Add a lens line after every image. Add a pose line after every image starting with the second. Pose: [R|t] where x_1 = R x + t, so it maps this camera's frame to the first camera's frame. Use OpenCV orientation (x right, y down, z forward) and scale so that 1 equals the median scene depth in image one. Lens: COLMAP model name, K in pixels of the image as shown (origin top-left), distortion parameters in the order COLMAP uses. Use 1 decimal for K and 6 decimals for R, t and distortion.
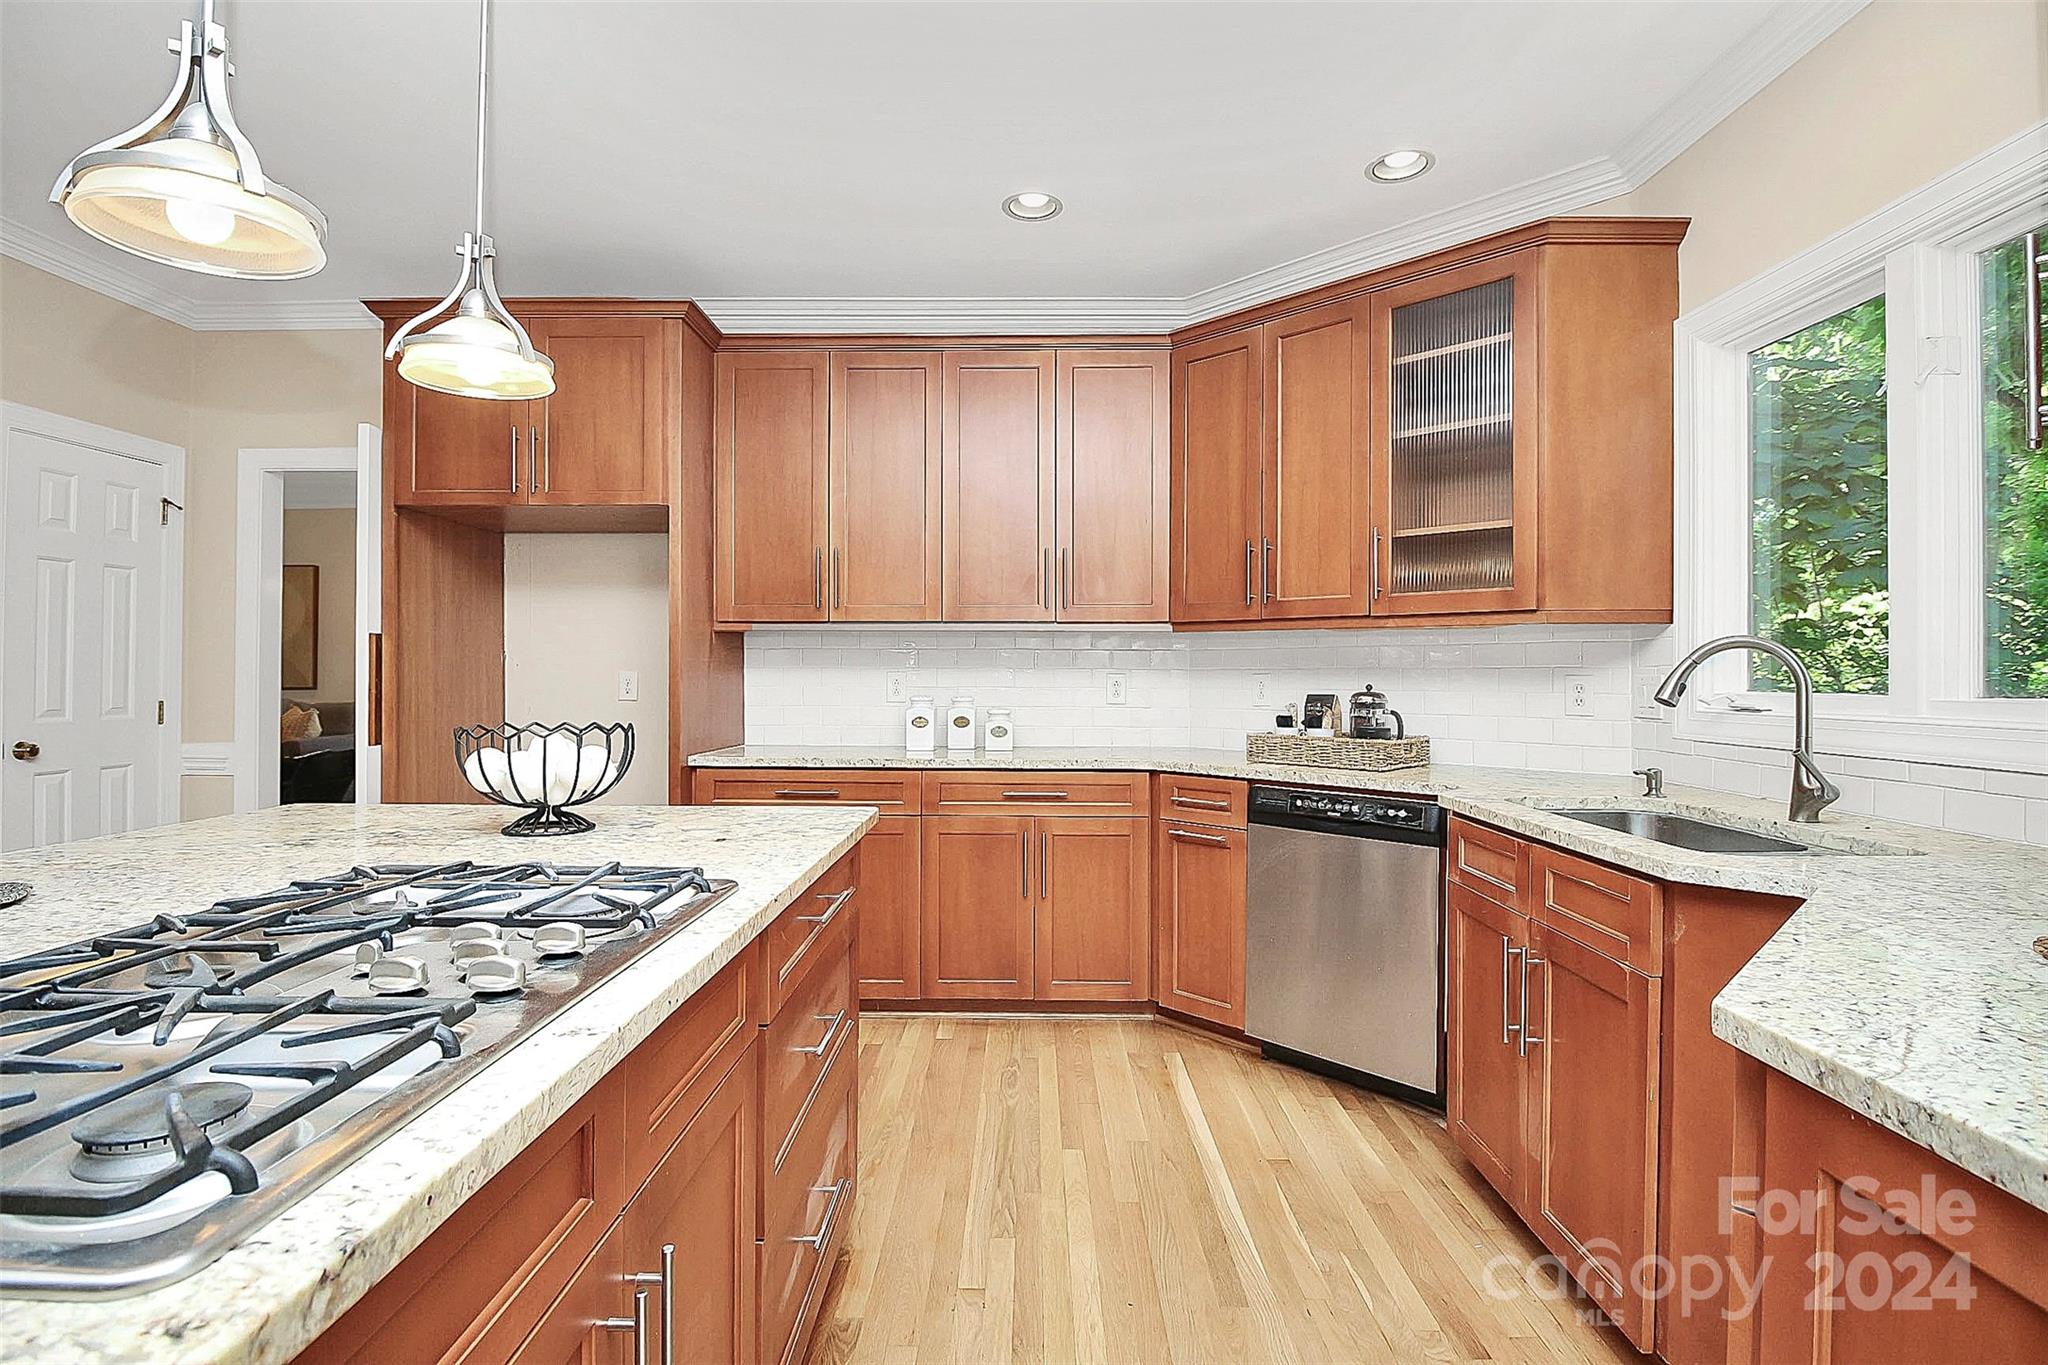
lens RADIAL K [[968.5, 0, 1028.6], [0, 968.5, 672.4], [0, 0, 1]] dist [0.006252, -0.013536]
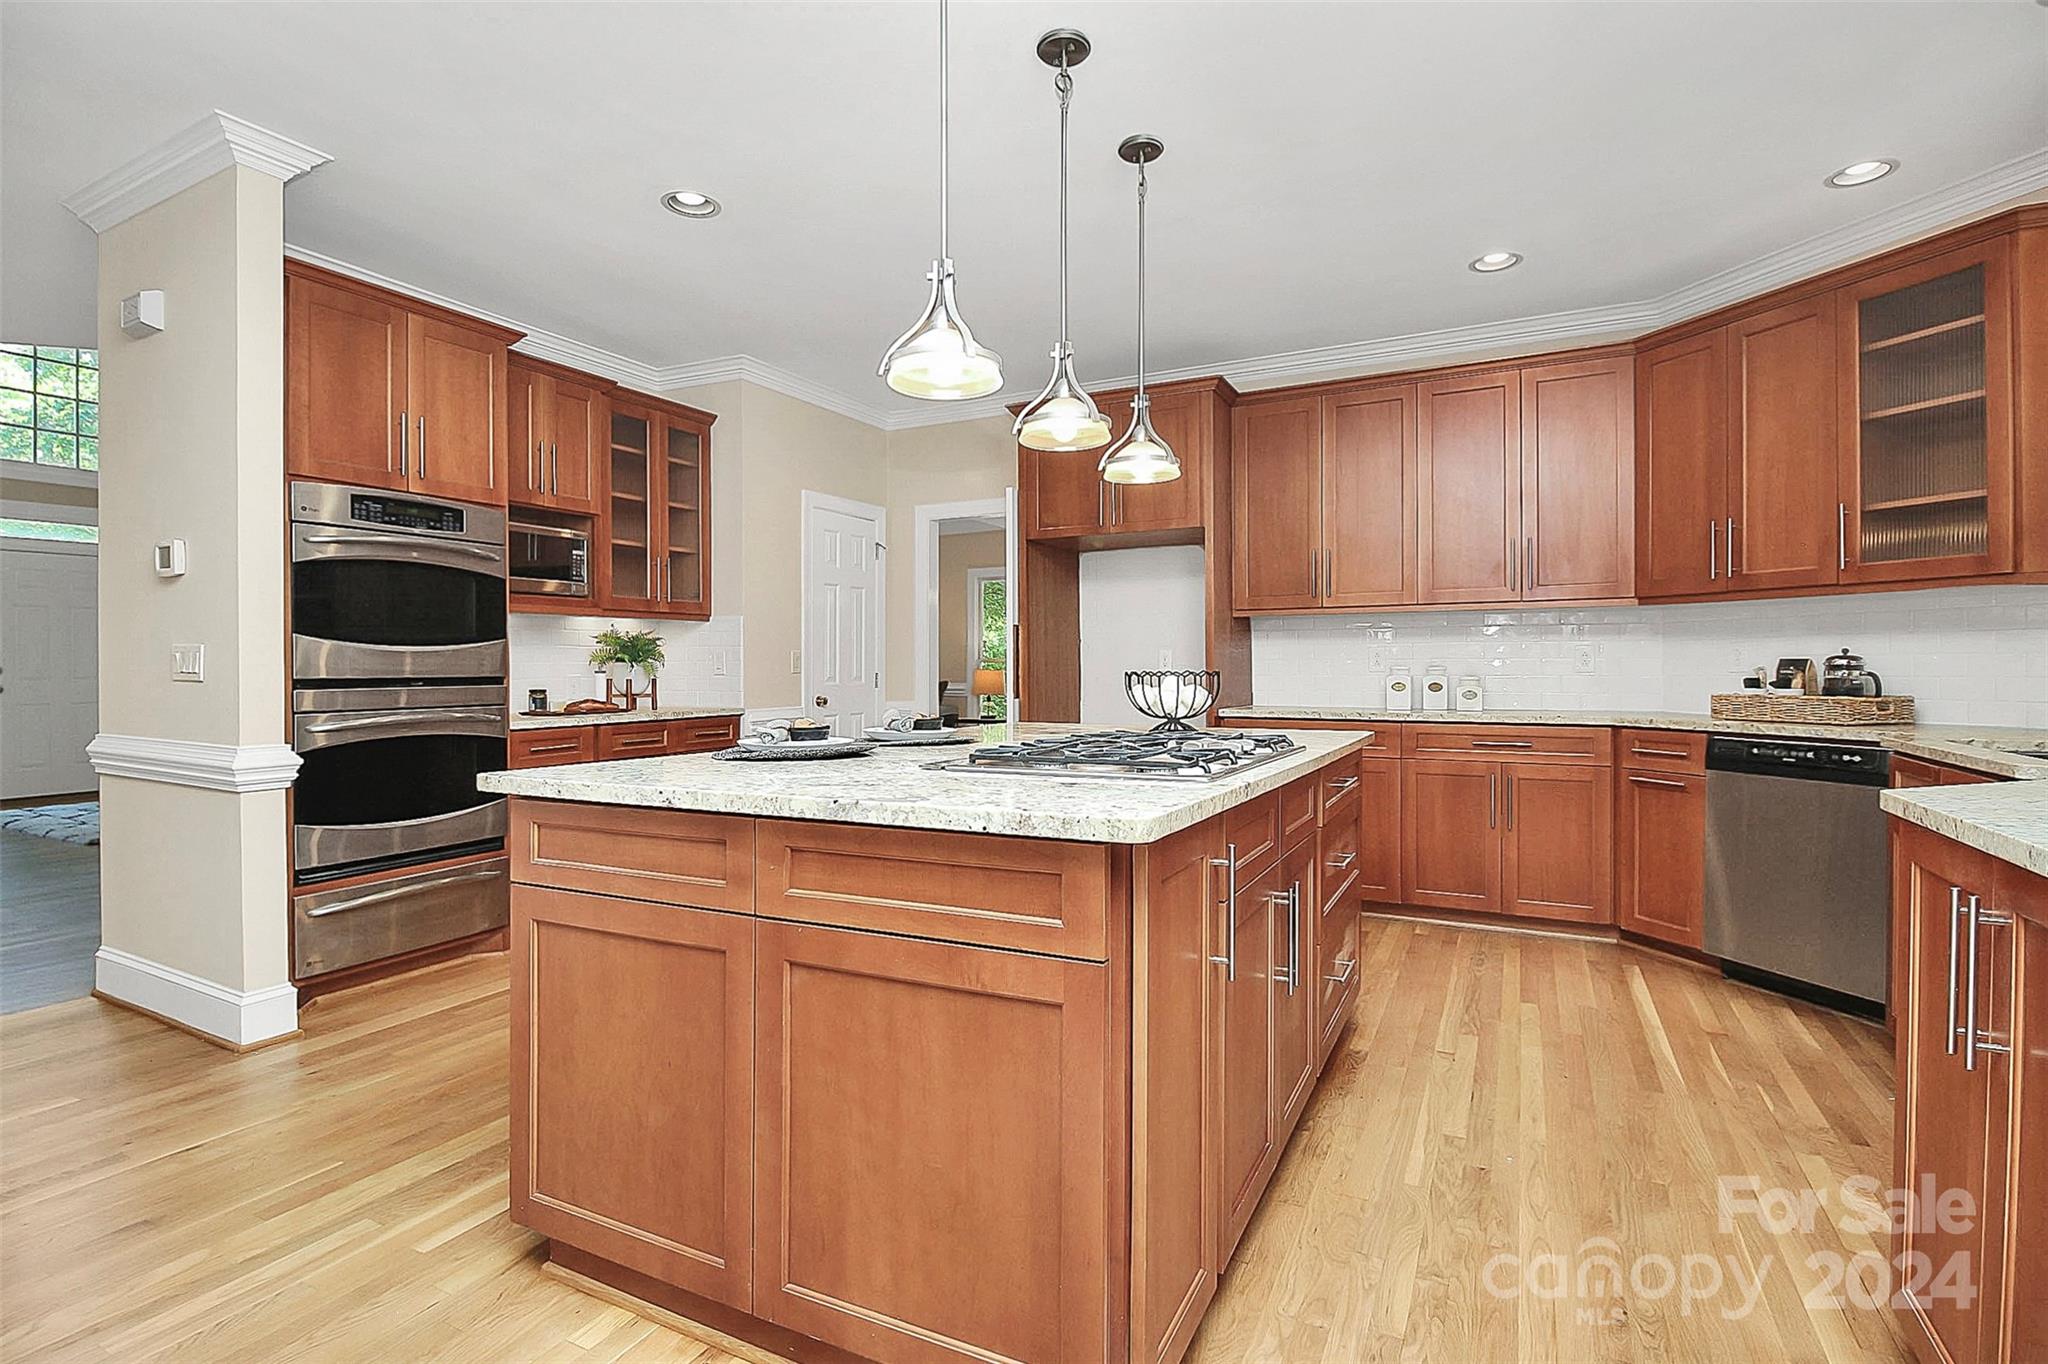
lens RADIAL K [[968.5, 0, 1028.6], [0, 968.5, 671.9], [0, 0, 1]] dist [0.006252, -0.013536]
pose [[0.893535, -0.003355, -0.448980, 0.023641], [0.007306, 0.999948, 0.007068, 0.024612], [0.448933, -0.009596, 0.893514, -0.360843]]
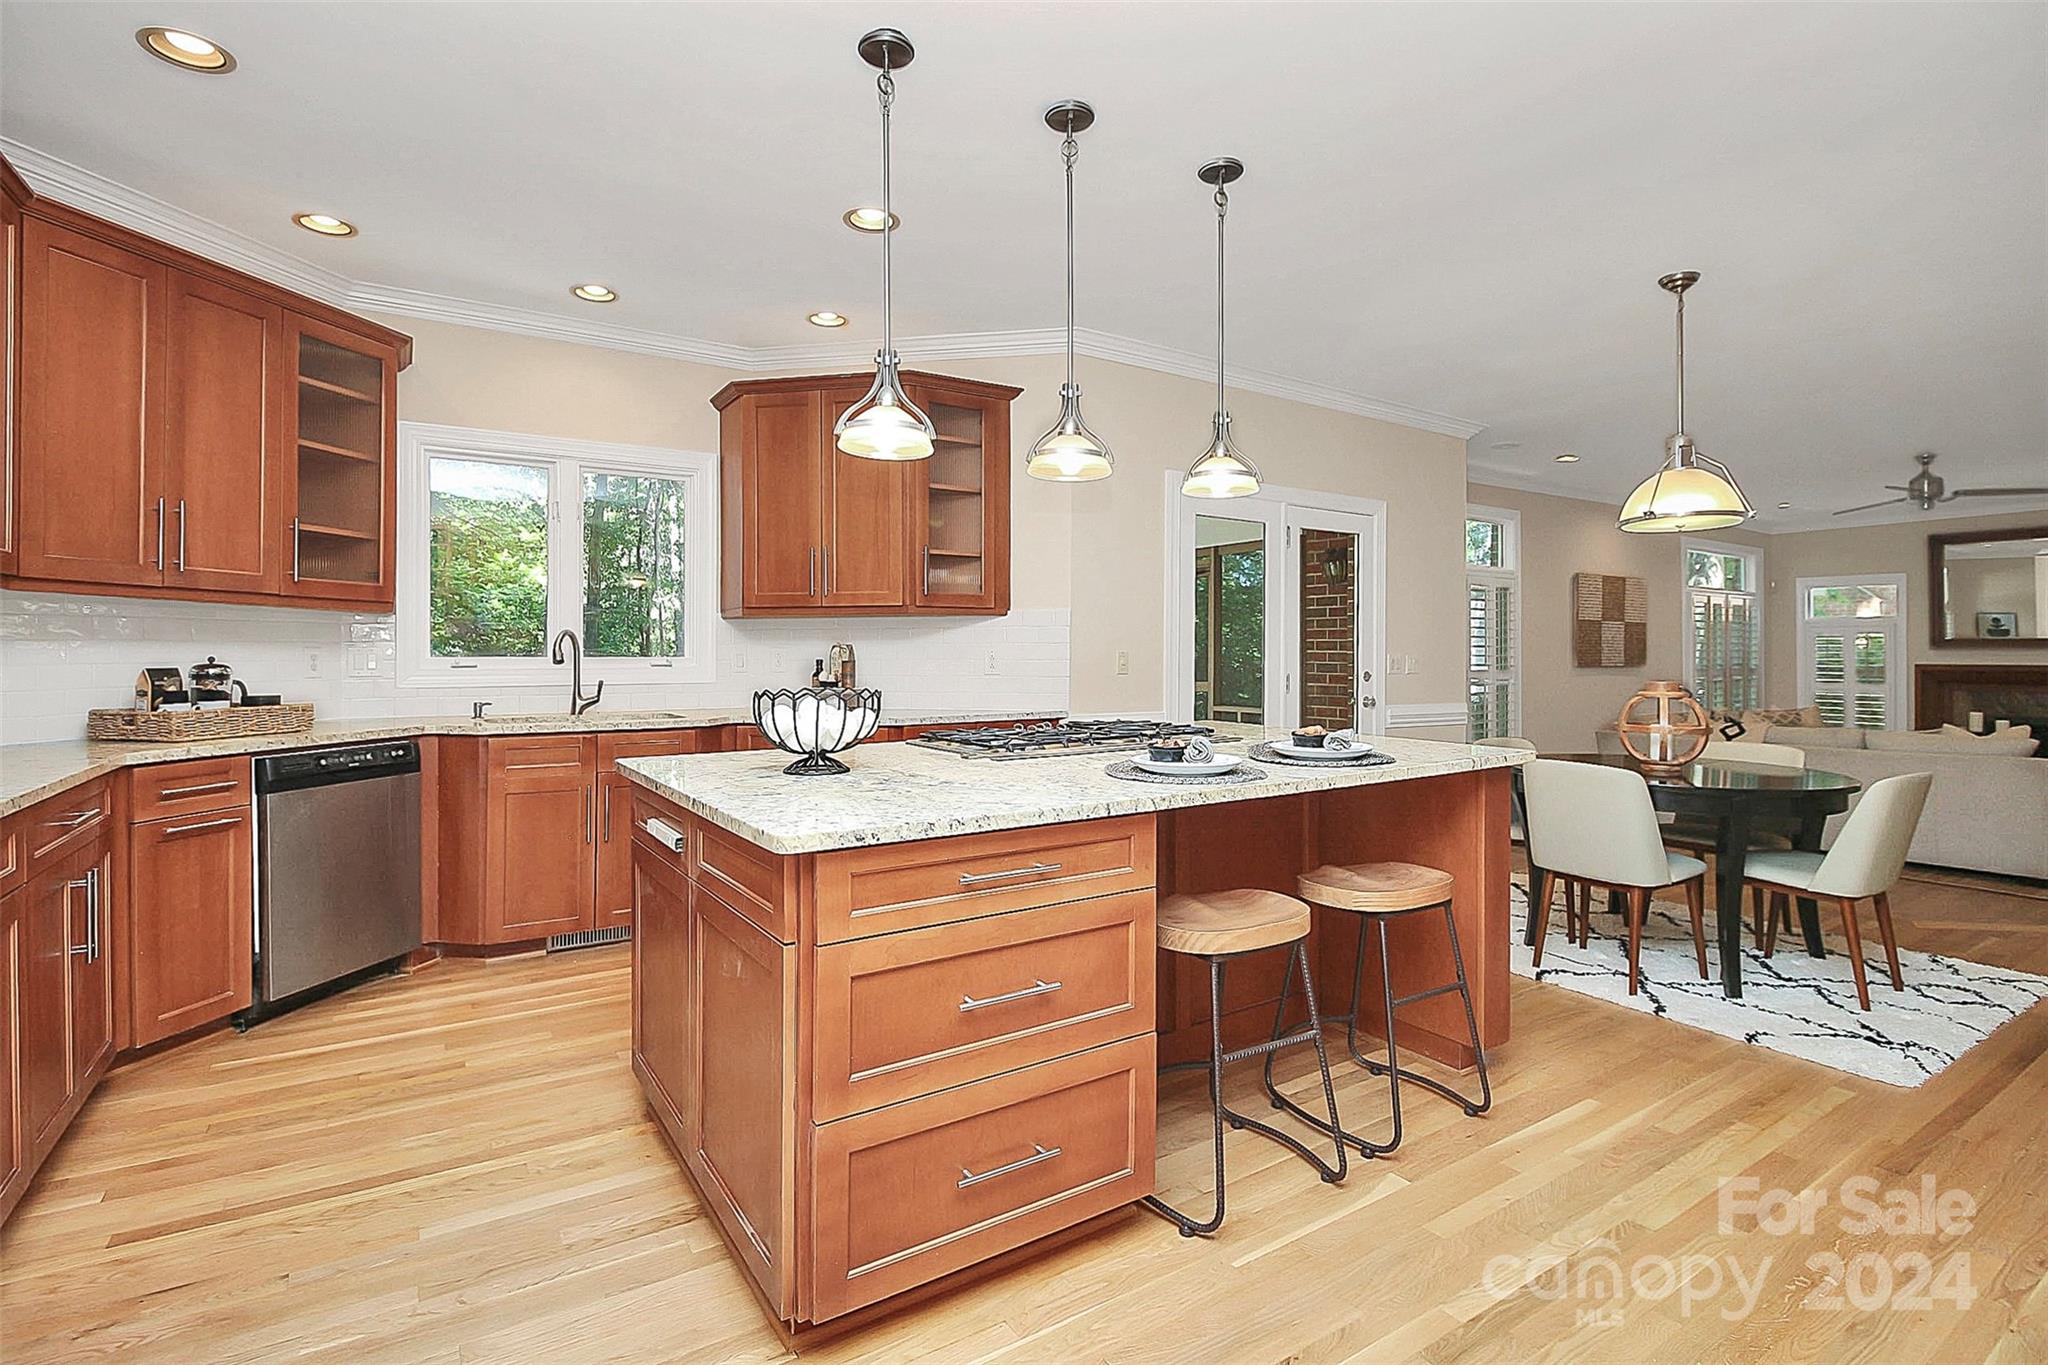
lens RADIAL K [[986.7, 0, 1022.6], [0, 986.7, 647.2], [0, 0, 1]] dist [0.002618, -0.012083]
pose [[-0.551792, -0.004874, 0.833967, -1.006440], [-0.009331, 0.999956, -0.000330, -0.005635], [-0.833929, -0.007964, -0.551814, 0.854388]]
